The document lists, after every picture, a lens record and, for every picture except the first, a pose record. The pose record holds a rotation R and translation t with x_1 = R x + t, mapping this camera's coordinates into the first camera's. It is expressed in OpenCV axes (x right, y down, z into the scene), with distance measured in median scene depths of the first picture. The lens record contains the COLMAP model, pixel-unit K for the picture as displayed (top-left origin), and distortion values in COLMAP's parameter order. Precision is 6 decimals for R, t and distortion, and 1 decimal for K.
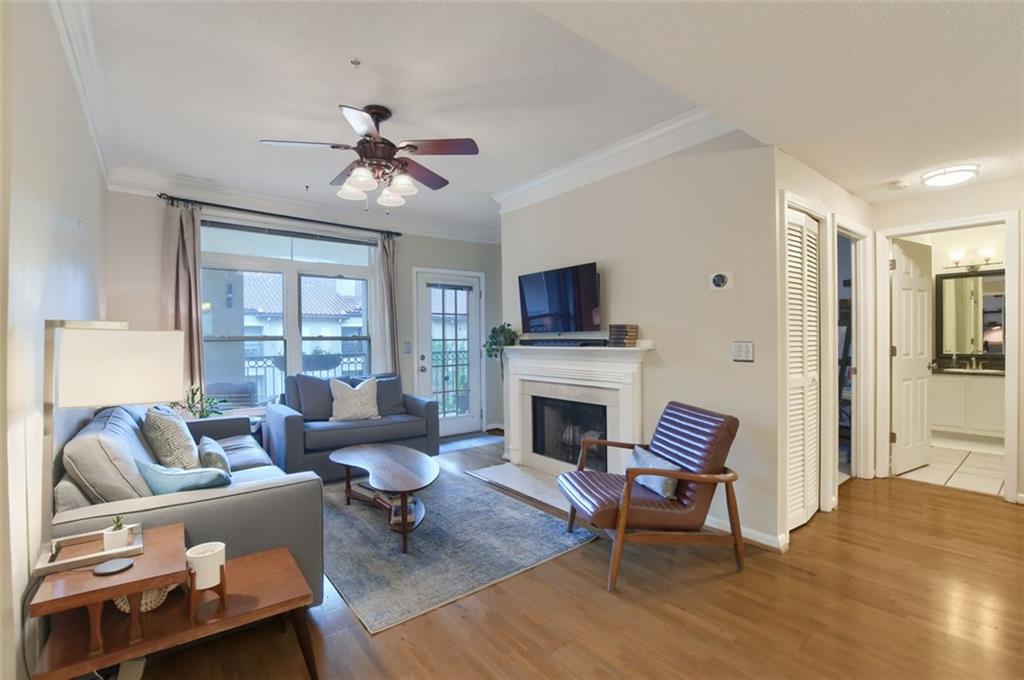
lens RADIAL K [[448.2, 0, 512.0], [0, 448.2, 340.0], [0, 0, 1]] dist [-0.018730, 0.000240]
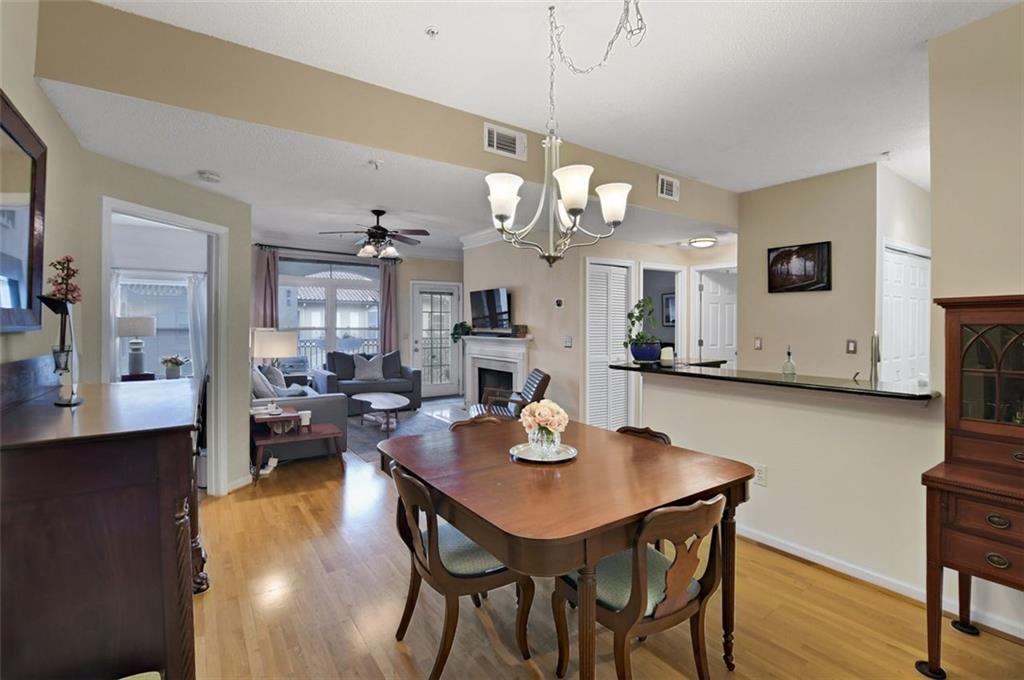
lens RADIAL K [[458.0, 0, 510.6], [0, 458.0, 325.3], [0, 0, 1]] dist [-0.000721, -0.000057]
pose [[0.997625, 0.012707, -0.067694, 0.269853], [-0.012542, 0.999917, 0.002859, -0.030549], [0.067724, -0.002003, 0.997702, -0.613858]]
